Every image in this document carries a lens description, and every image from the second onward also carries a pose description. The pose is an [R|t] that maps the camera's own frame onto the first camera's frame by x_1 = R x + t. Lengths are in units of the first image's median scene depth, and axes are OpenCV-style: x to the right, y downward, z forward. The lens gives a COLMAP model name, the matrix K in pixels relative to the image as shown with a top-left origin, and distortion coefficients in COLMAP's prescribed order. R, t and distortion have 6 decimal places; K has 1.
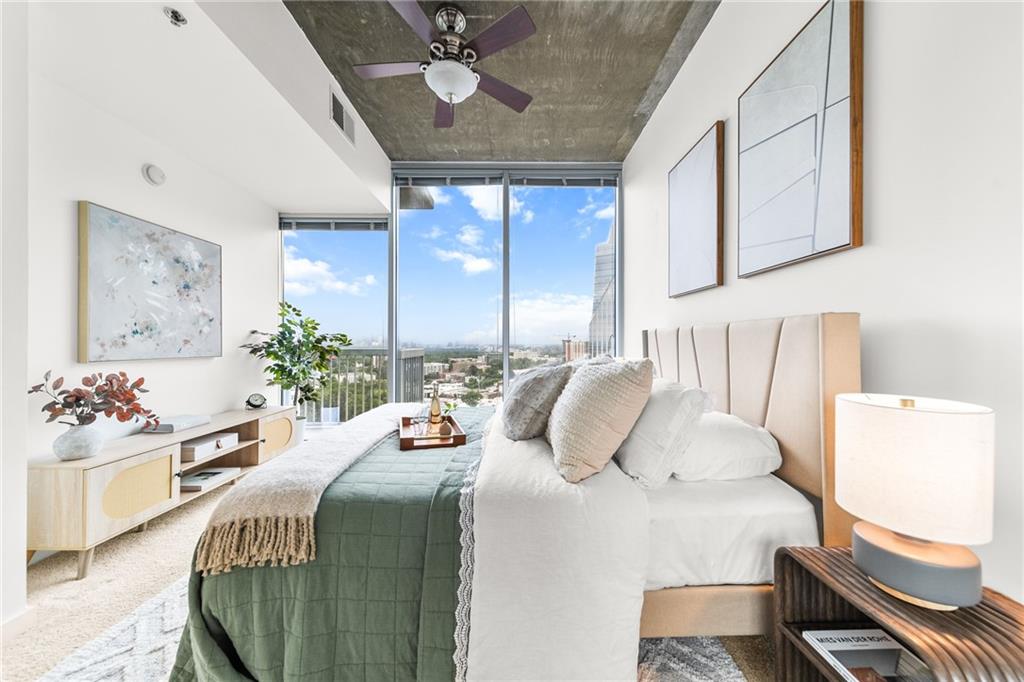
lens RADIAL K [[354.2, 0, 515.3], [0, 354.2, 341.2], [0, 0, 1]] dist [0.013259, -0.003544]
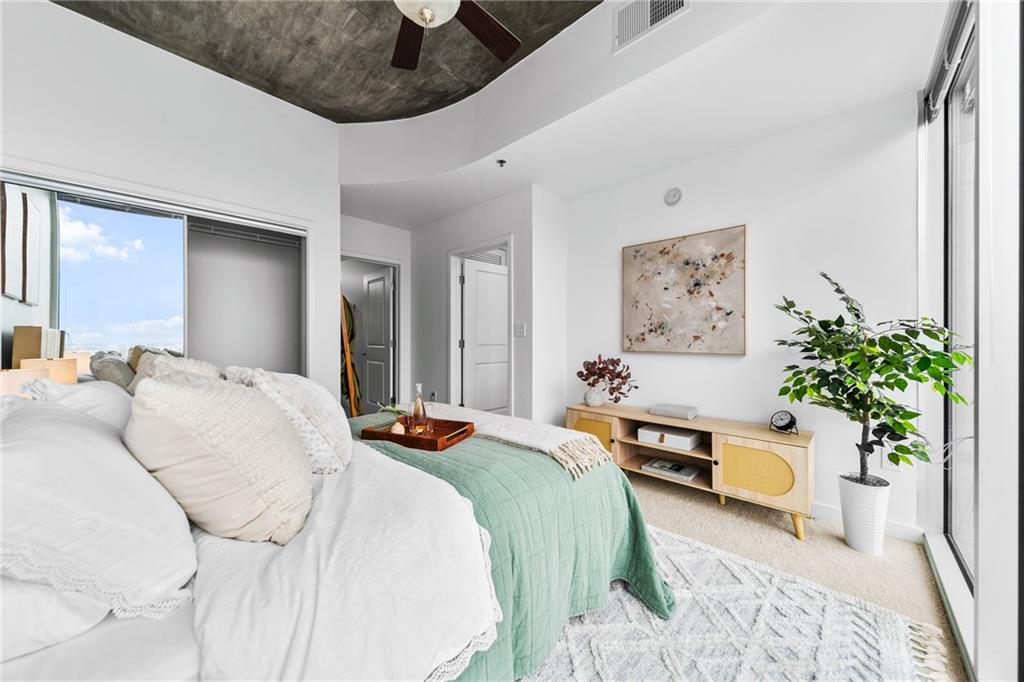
lens RADIAL K [[354.2, 0, 515.3], [0, 354.2, 341.2], [0, 0, 1]] dist [0.013259, -0.003544]
pose [[-0.694118, 0.004826, -0.719845, 0.187626], [0.002616, 0.999988, 0.004181, 0.006008], [0.719857, 0.001019, -0.694122, 1.343505]]
